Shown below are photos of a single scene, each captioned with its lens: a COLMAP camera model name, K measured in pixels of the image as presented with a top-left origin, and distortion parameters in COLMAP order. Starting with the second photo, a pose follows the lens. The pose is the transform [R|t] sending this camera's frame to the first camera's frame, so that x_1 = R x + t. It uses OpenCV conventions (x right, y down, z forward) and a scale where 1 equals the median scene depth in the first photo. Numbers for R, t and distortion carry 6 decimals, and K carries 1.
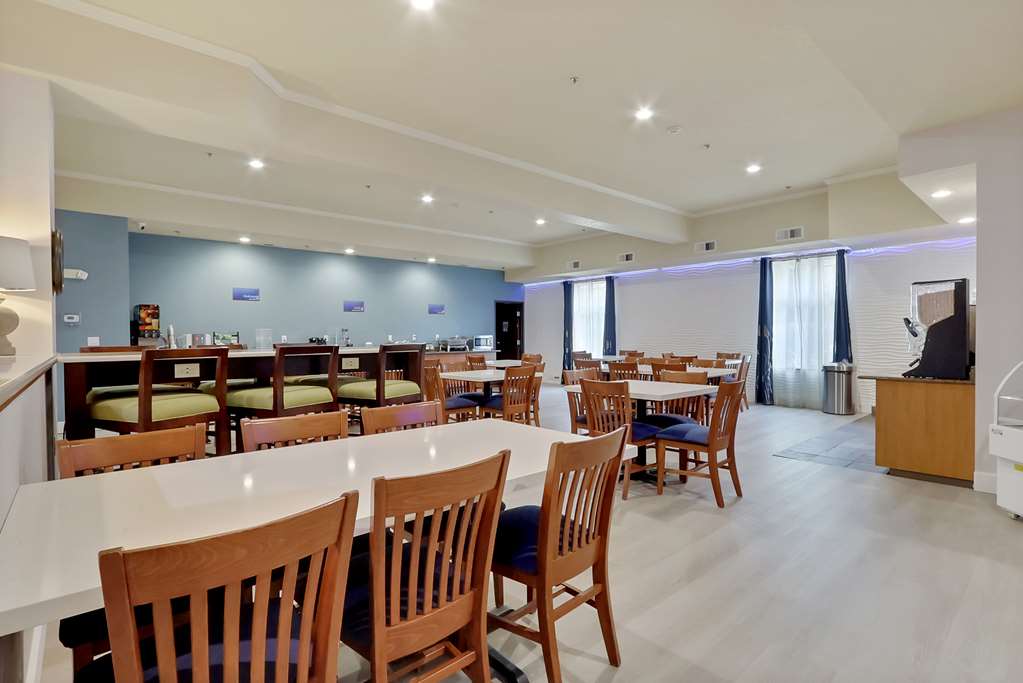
lens RADIAL K [[491.6, 0, 511.5], [0, 491.6, 341.5], [0, 0, 1]] dist [0.002519, 0.000362]
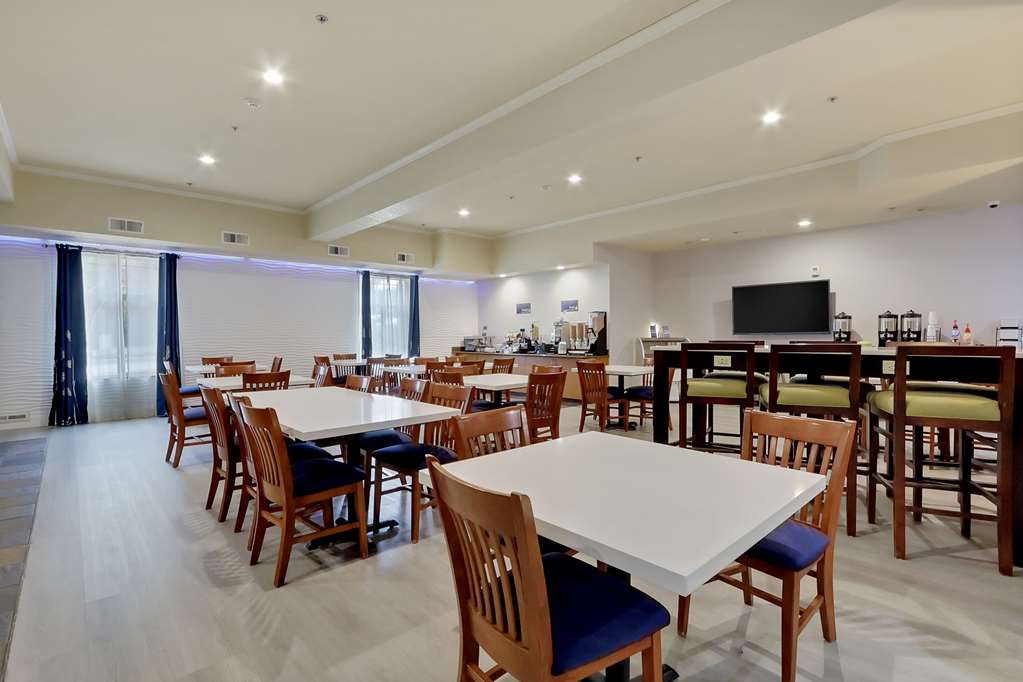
lens RADIAL K [[491.6, 0, 511.5], [0, 491.6, 341.0], [0, 0, 1]] dist [0.002519, 0.000362]
pose [[-0.009310, -0.000946, 0.999956, -0.643560], [0.022114, 0.999755, 0.001151, 0.000830], [-0.999712, 0.022123, -0.009287, 0.672252]]
